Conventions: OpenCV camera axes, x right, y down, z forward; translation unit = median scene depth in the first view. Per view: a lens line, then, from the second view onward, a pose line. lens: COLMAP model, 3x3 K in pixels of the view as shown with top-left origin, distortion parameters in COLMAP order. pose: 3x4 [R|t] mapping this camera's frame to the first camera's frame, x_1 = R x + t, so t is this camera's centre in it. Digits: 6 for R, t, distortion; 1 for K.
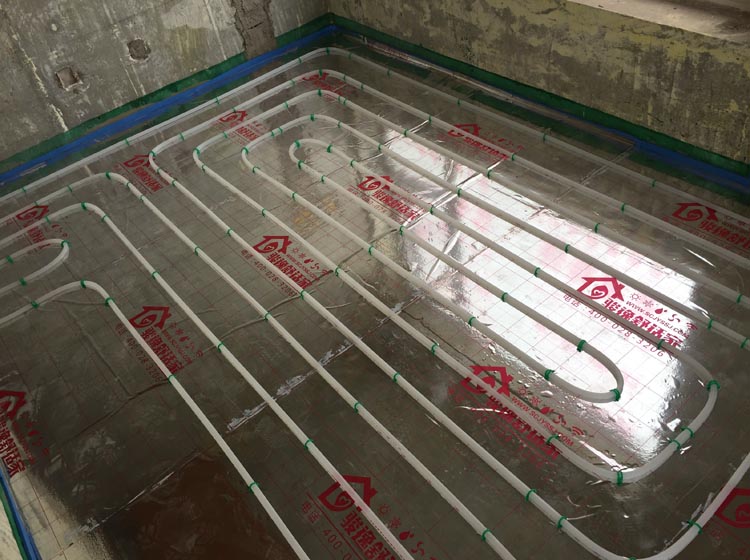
lens RADIAL K [[648.1, 0, 375.0], [0, 648.1, 280.0], [0, 0, 1]] dist [0.088068, -0.132997]
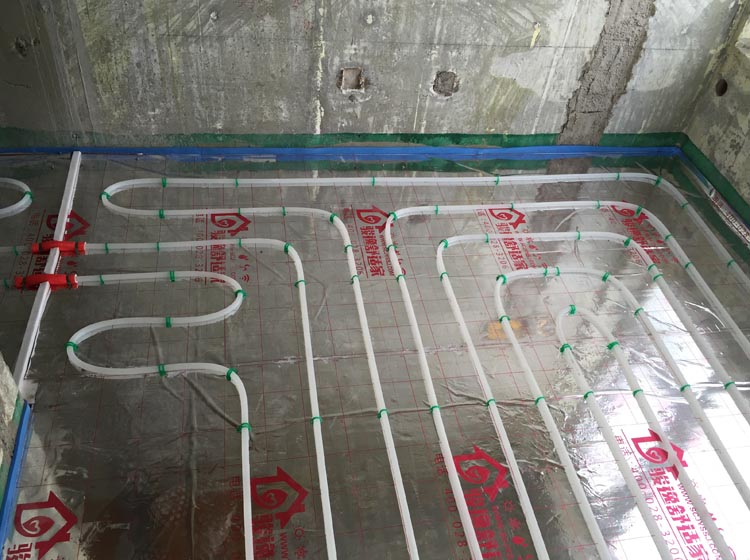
lens RADIAL K [[655.8, 0, 383.3], [0, 655.8, 282.0], [0, 0, 1]] dist [0.084393, -0.127523]
pose [[0.844102, 0.506226, -0.176711, -0.168054], [-0.503351, 0.861698, 0.064139, -0.163837], [0.184741, 0.034808, 0.982171, 0.230798]]
